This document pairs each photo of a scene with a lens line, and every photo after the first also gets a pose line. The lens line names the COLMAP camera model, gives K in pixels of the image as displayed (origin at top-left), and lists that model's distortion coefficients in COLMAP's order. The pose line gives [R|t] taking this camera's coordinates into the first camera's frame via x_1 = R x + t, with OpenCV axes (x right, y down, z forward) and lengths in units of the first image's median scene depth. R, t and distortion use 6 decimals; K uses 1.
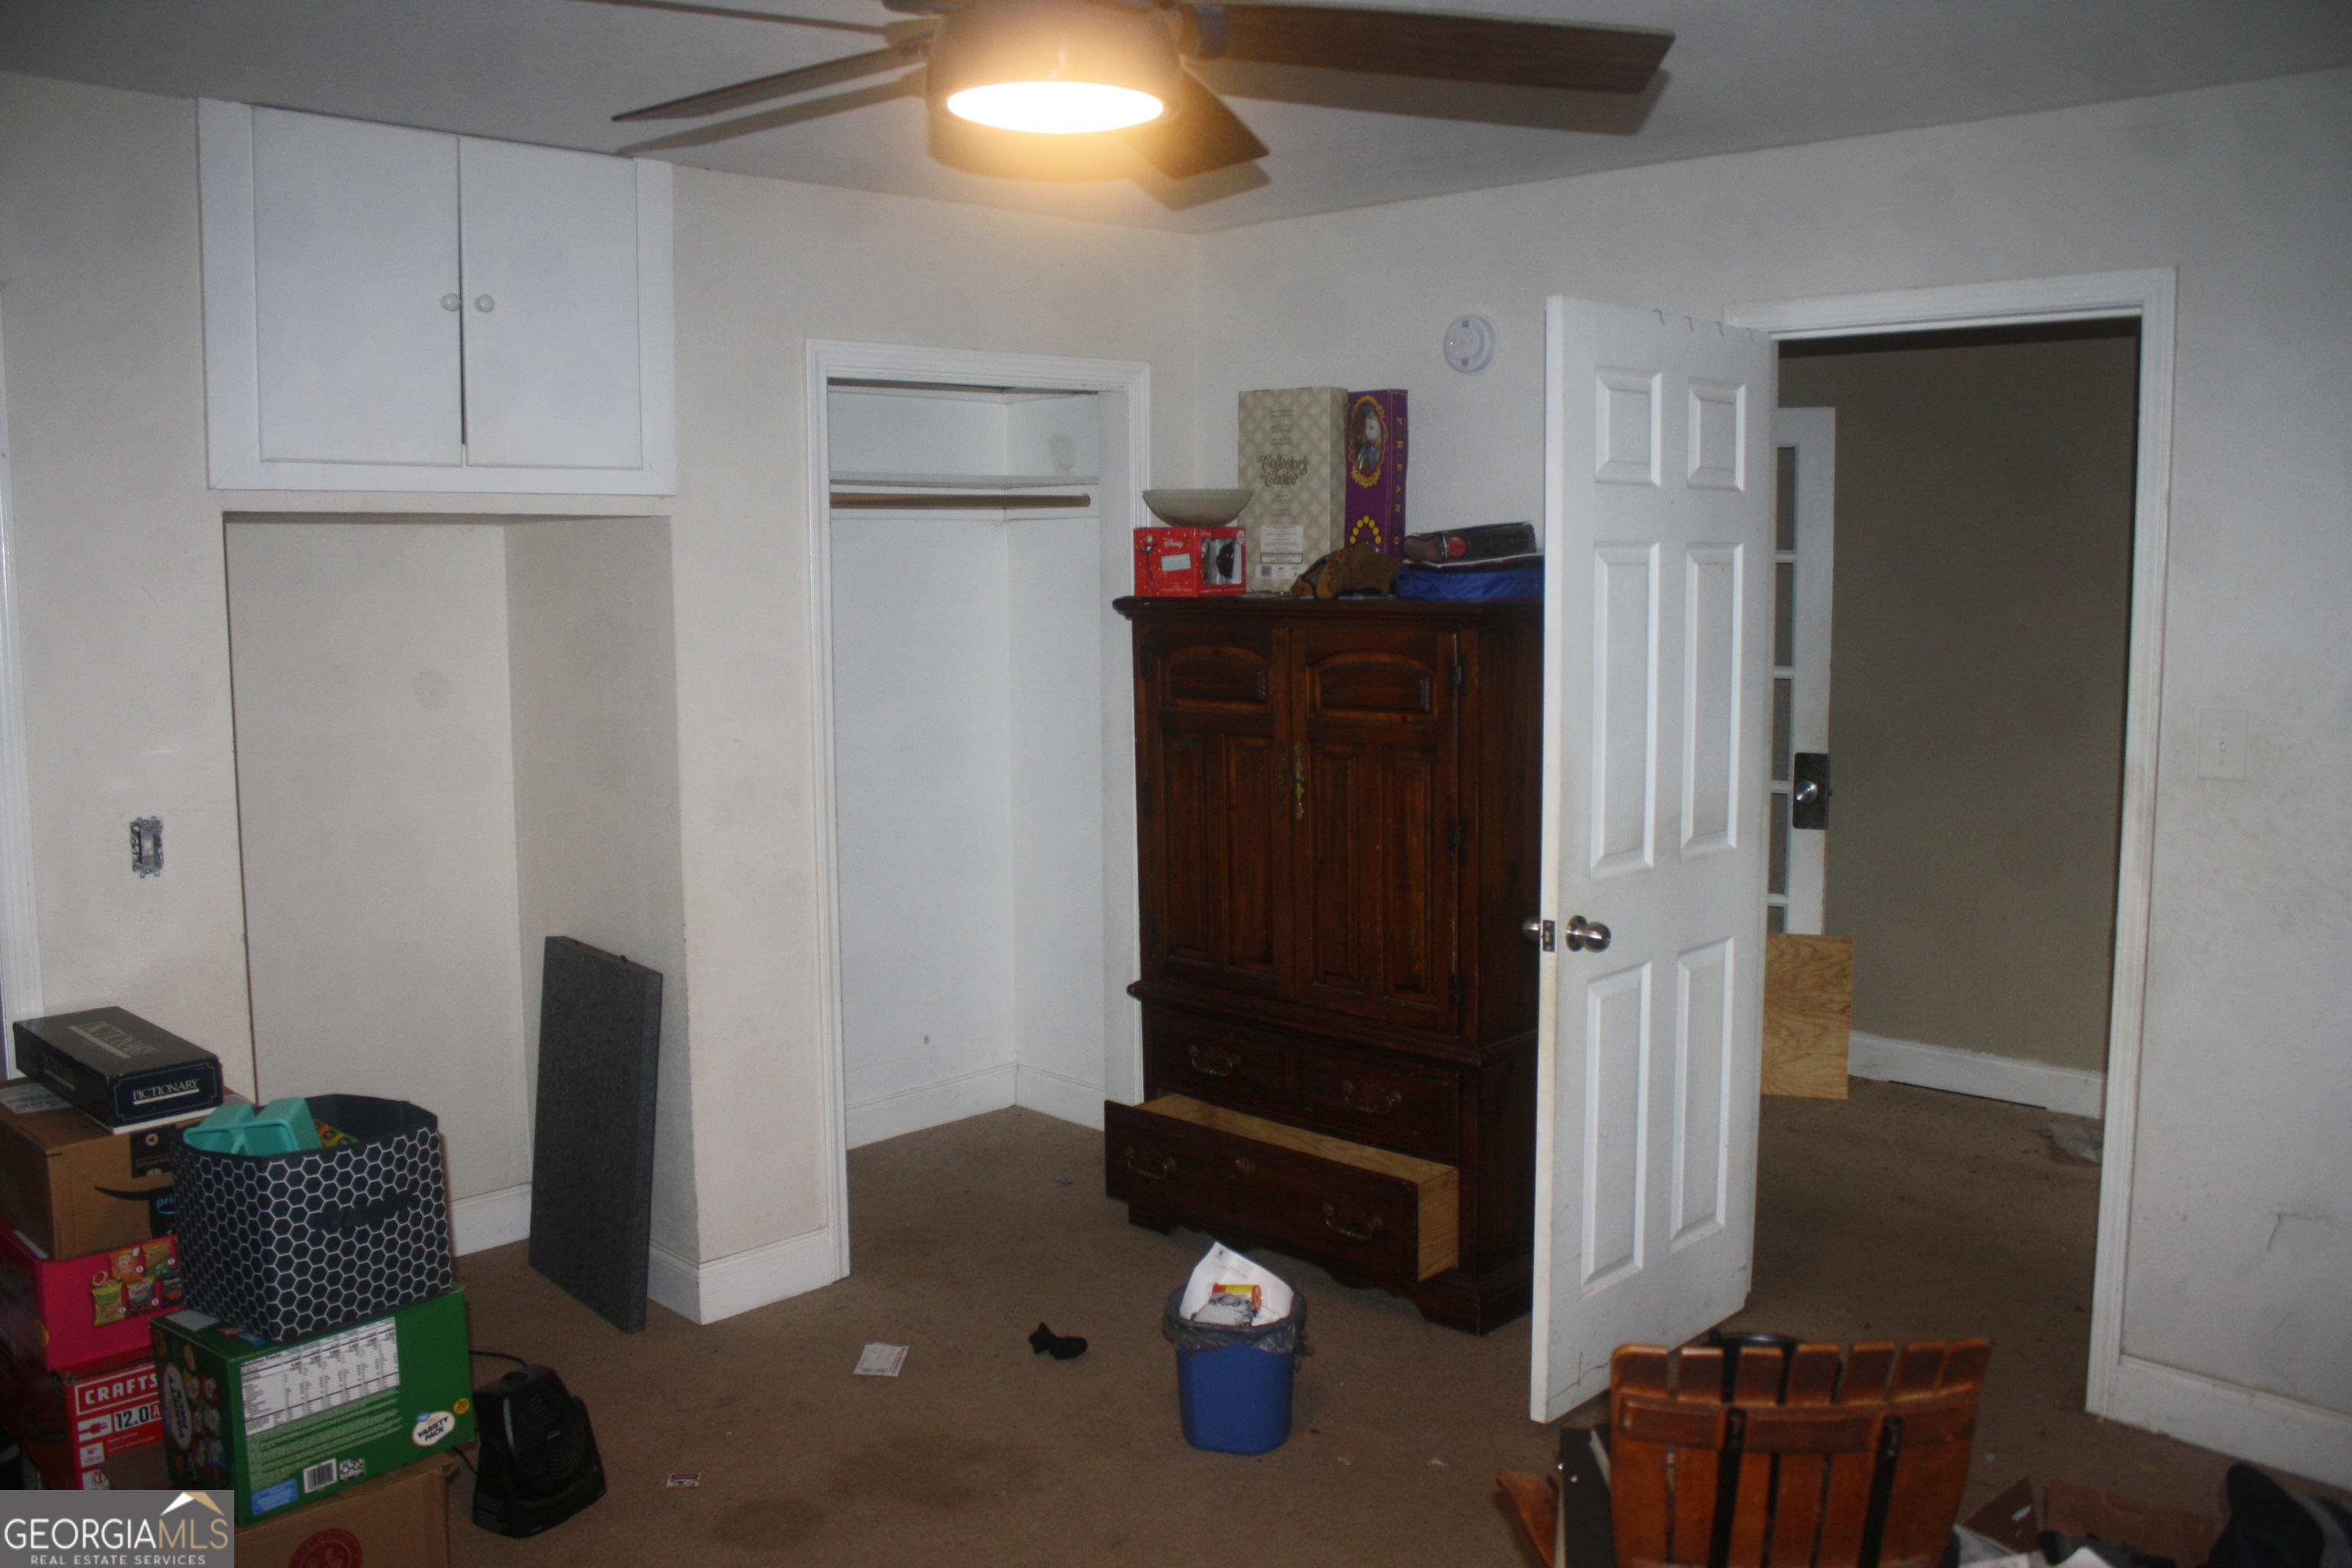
lens RADIAL K [[1967.7, 0, 1161.9], [0, 1967.7, 789.9], [0, 0, 1]] dist [-0.159652, 0.138587]
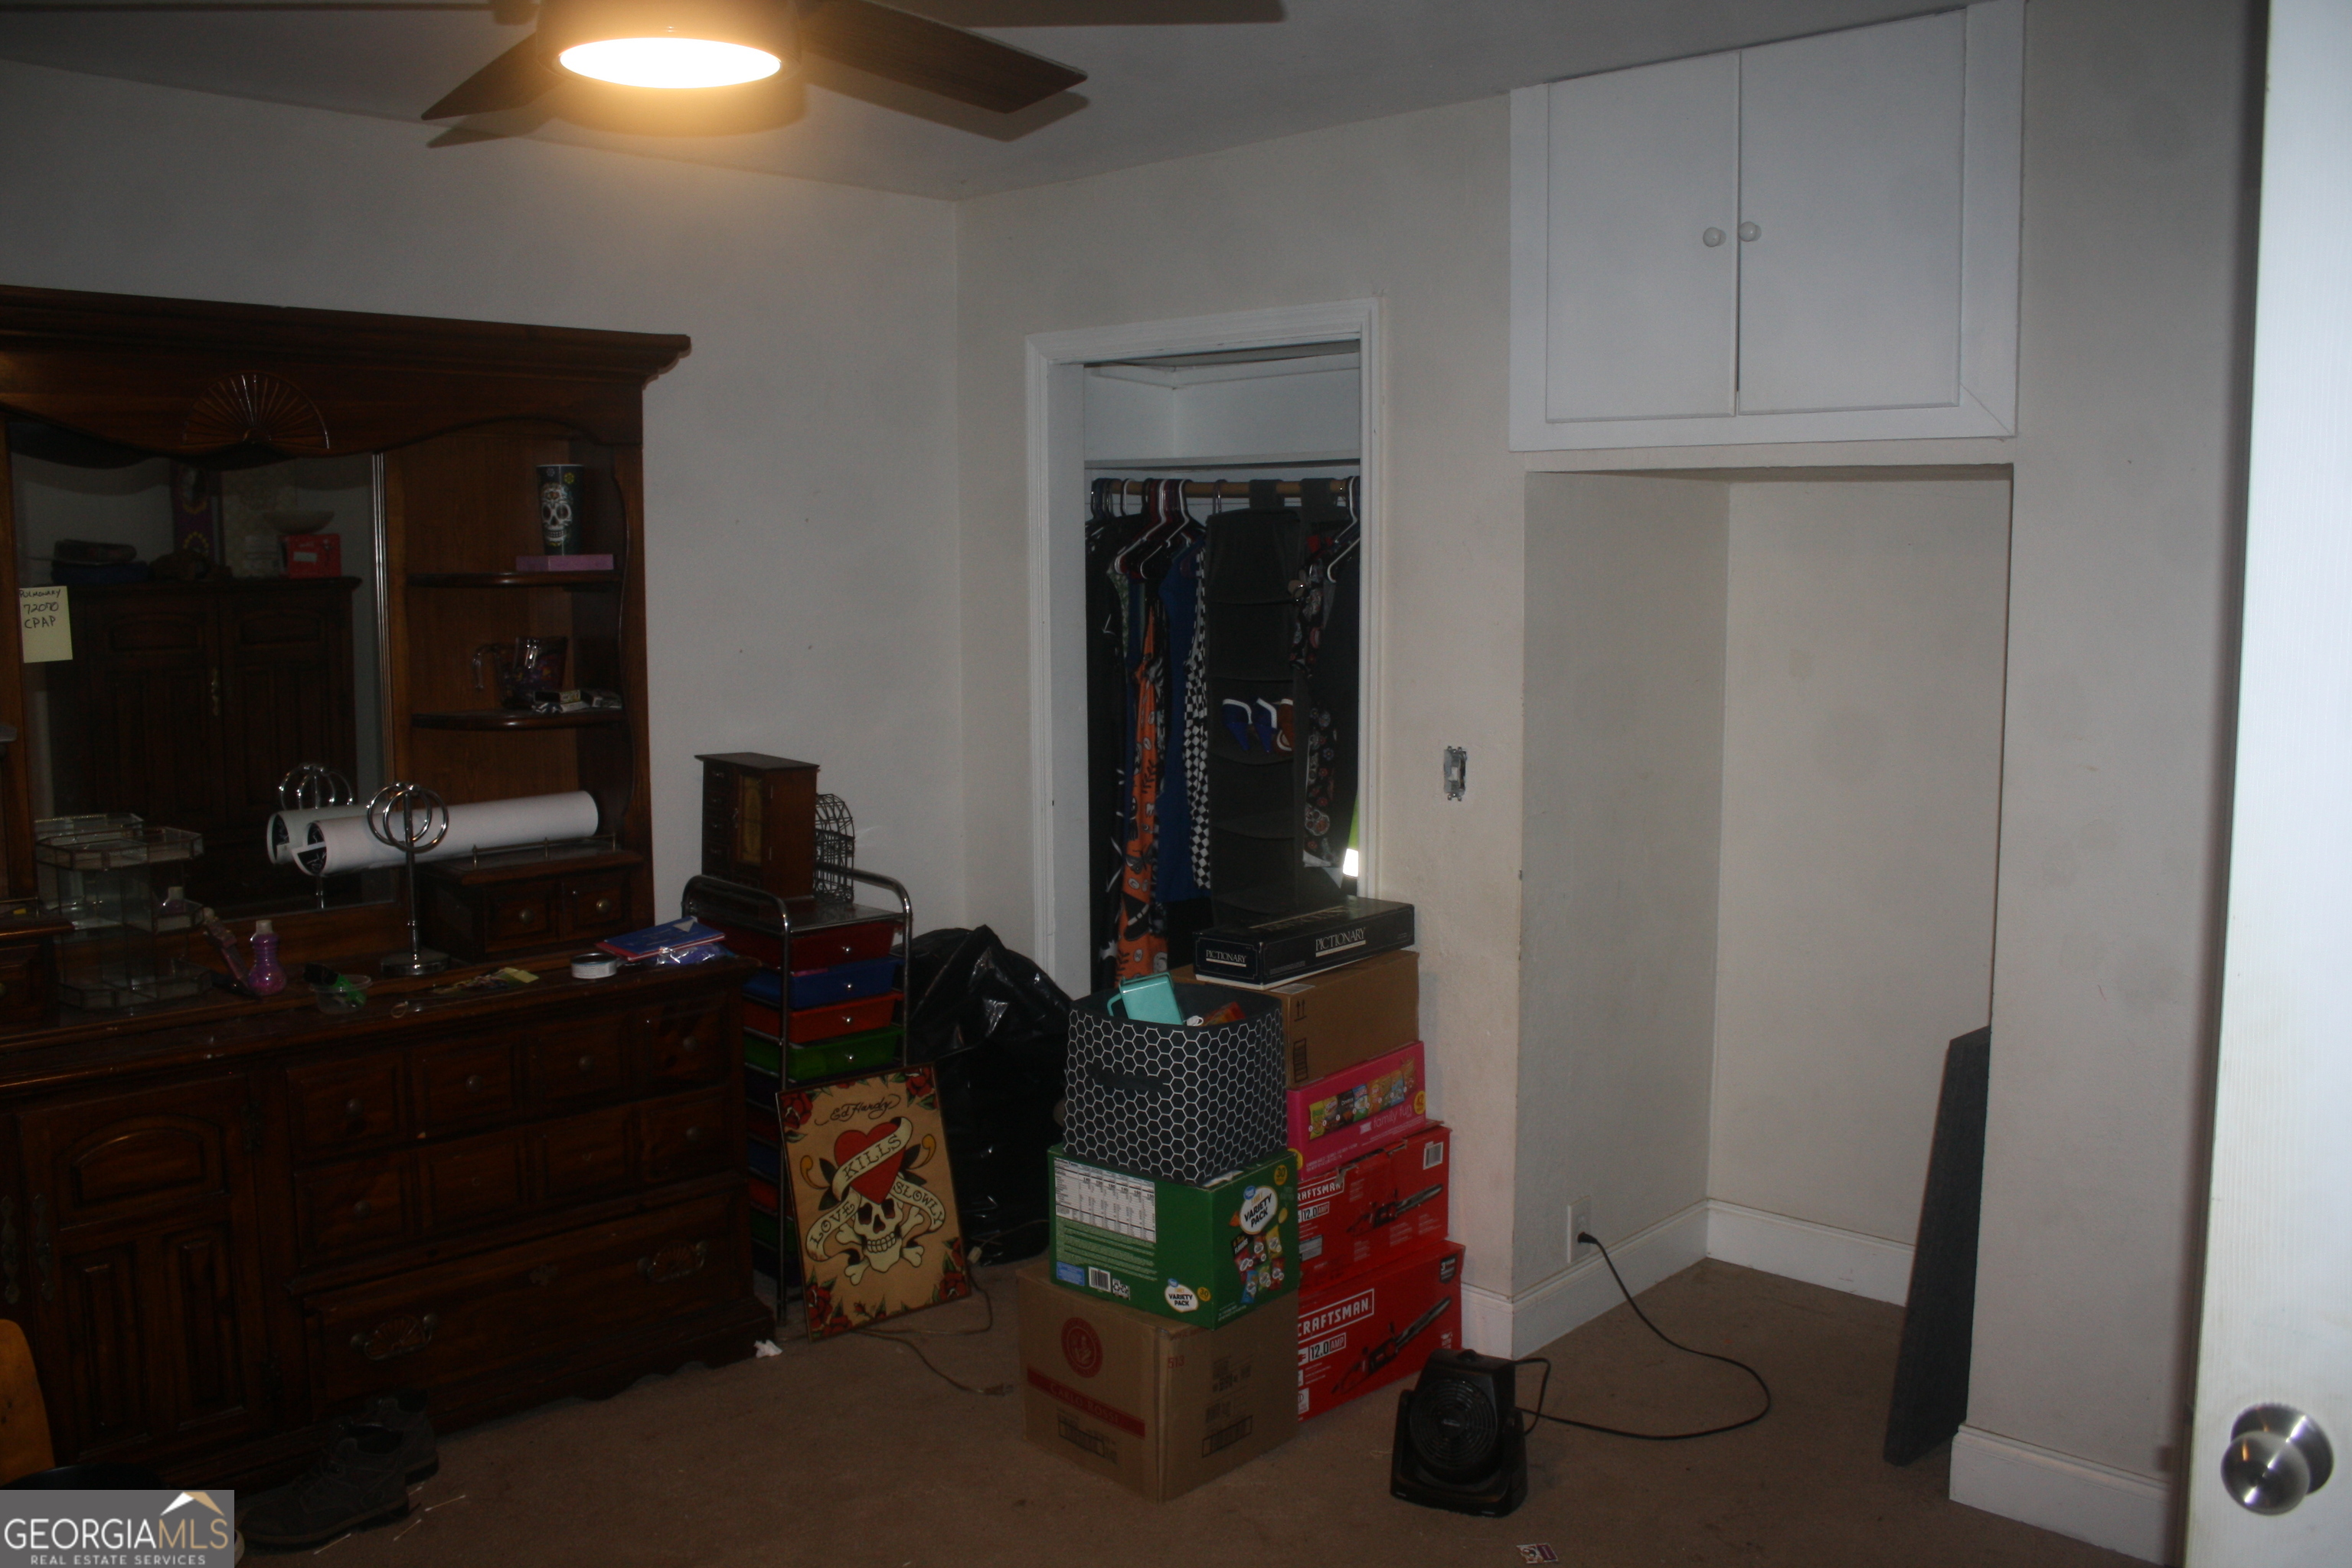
lens RADIAL K [[1967.7, 0, 1167.3], [0, 1967.7, 779.3], [0, 0, 1]] dist [-0.159652, 0.138587]
pose [[0.001320, 0.128998, -0.991644, 0.733302], [-0.101120, 0.986579, 0.128204, -0.116016], [0.994873, 0.100105, 0.014347, 0.963119]]
